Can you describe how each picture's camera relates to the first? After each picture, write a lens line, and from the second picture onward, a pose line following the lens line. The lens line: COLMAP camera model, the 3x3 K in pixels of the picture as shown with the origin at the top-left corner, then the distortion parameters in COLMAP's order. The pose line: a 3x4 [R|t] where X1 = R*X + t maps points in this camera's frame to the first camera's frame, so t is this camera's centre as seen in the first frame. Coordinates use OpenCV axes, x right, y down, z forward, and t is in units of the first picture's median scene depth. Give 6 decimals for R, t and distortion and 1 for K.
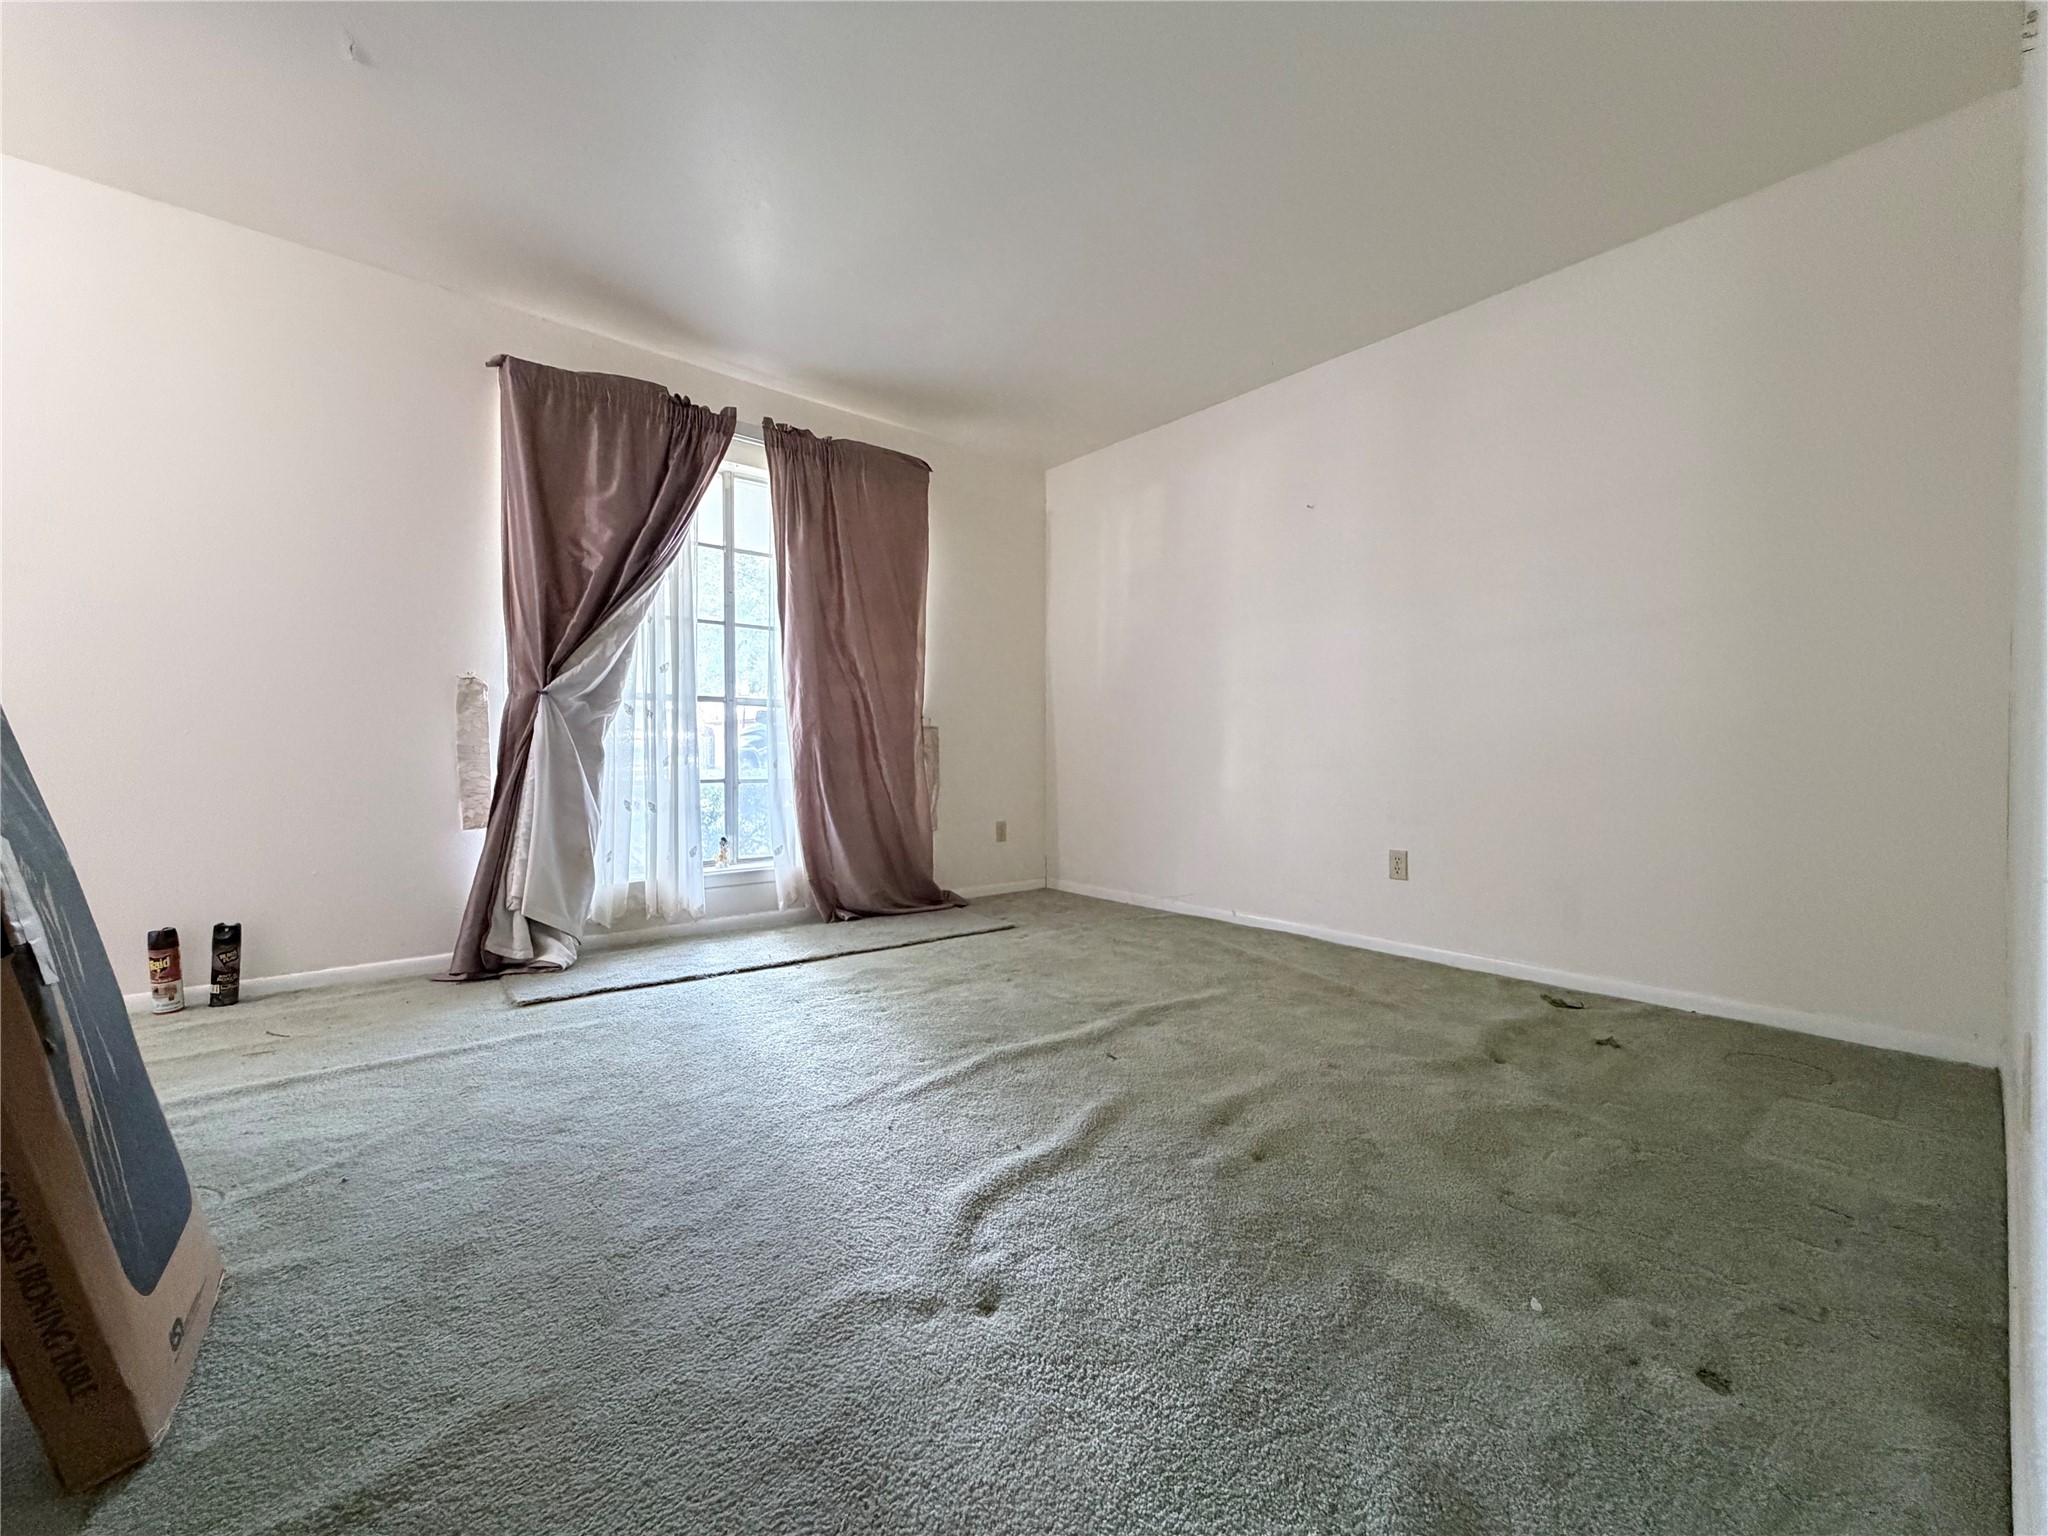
lens RADIAL K [[811.4, 0, 1021.8], [0, 811.4, 761.7], [0, 0, 1]] dist [-0.003910, 0.001111]
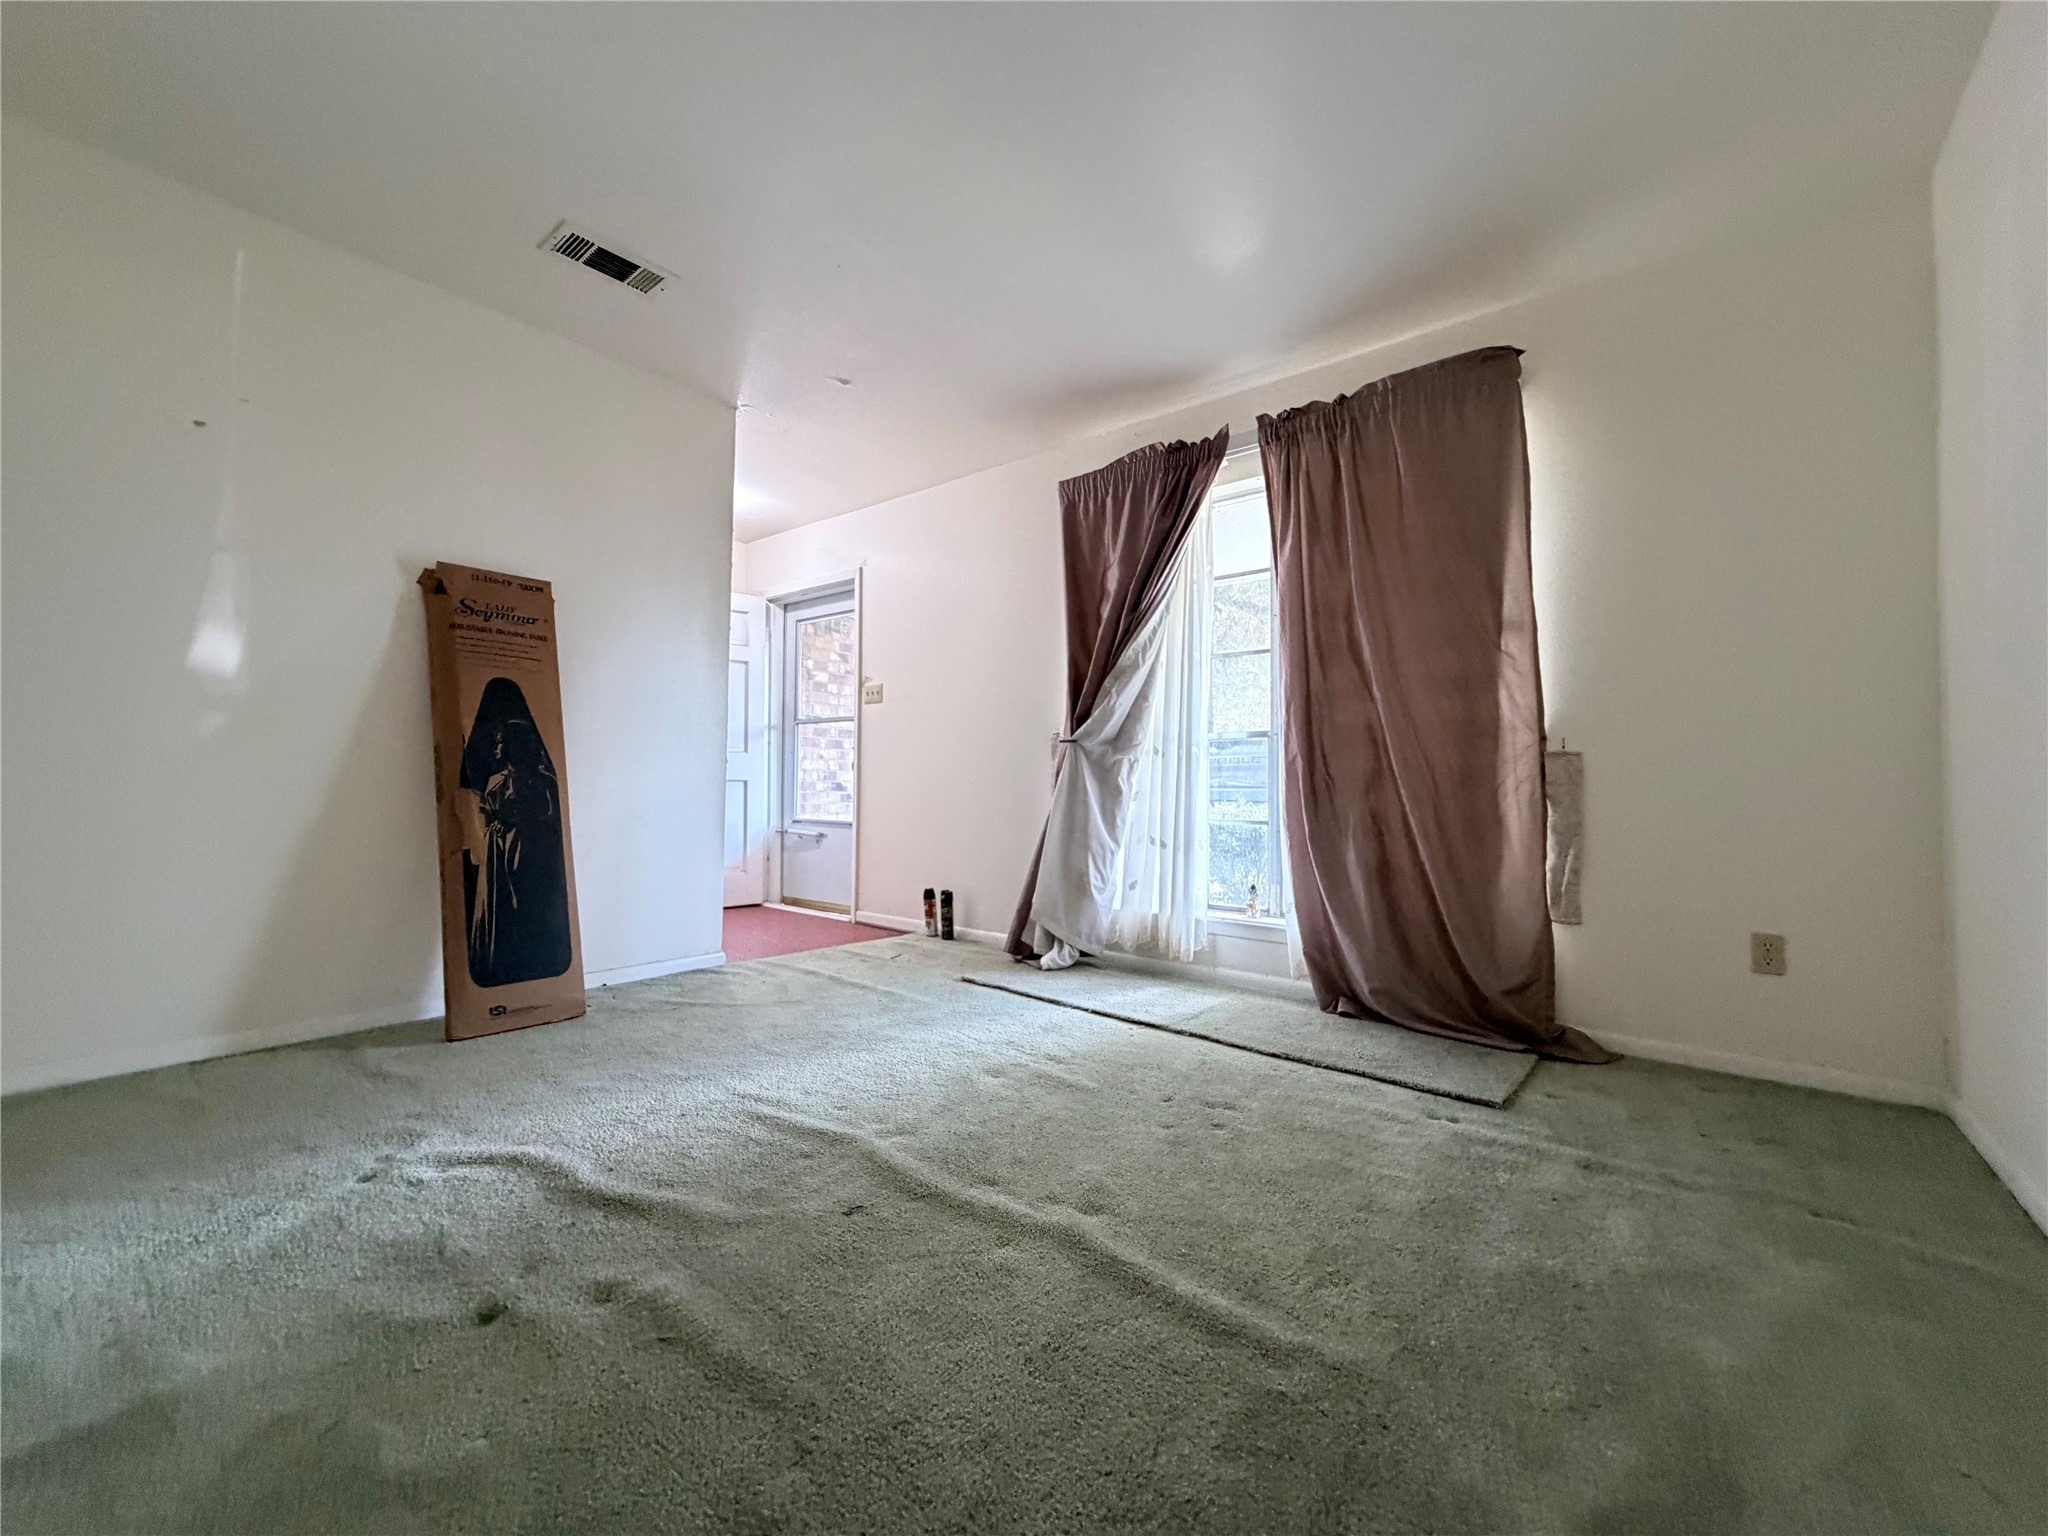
lens RADIAL K [[811.4, 0, 1022.6], [0, 811.4, 770.1], [0, 0, 1]] dist [-0.003910, 0.001111]
pose [[0.195944, -0.018102, -0.980448, 0.562765], [-0.020356, 0.999539, -0.022522, -0.011840], [0.980404, 0.024371, 0.195485, 0.653136]]
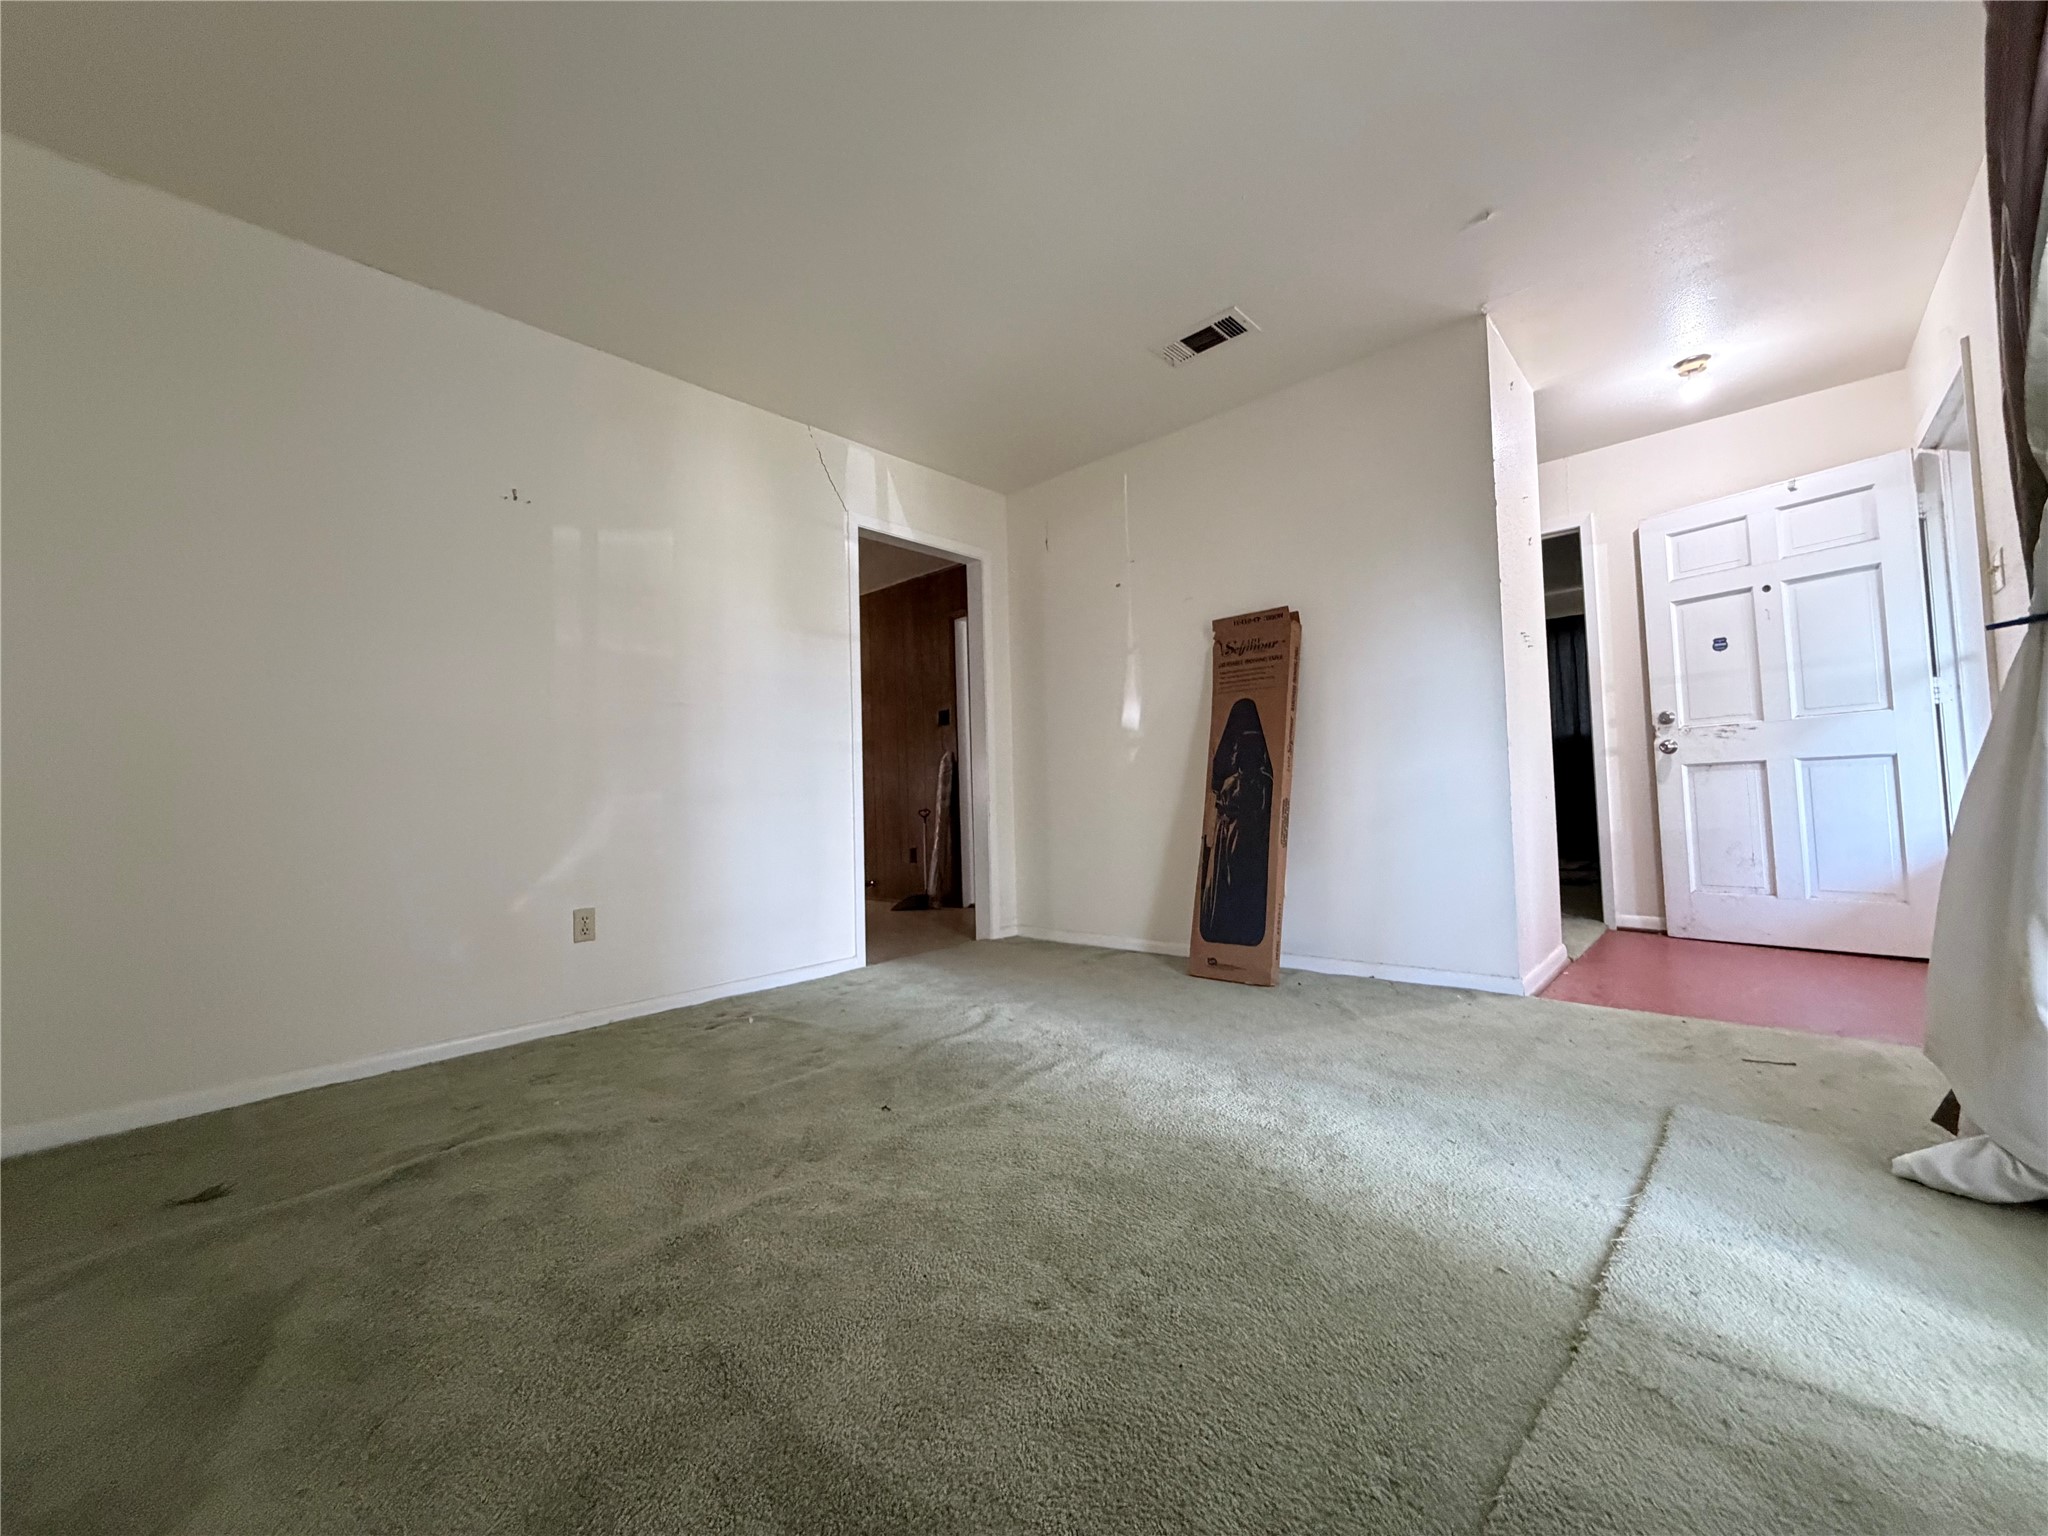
lens RADIAL K [[811.4, 0, 1018.6], [0, 811.4, 769.1], [0, 0, 1]] dist [-0.003910, 0.001111]
pose [[-0.990244, 0.028517, -0.136395, 0.058337], [0.032916, 0.999005, -0.030104, -0.003191], [0.135401, -0.034300, -0.990197, 1.286414]]
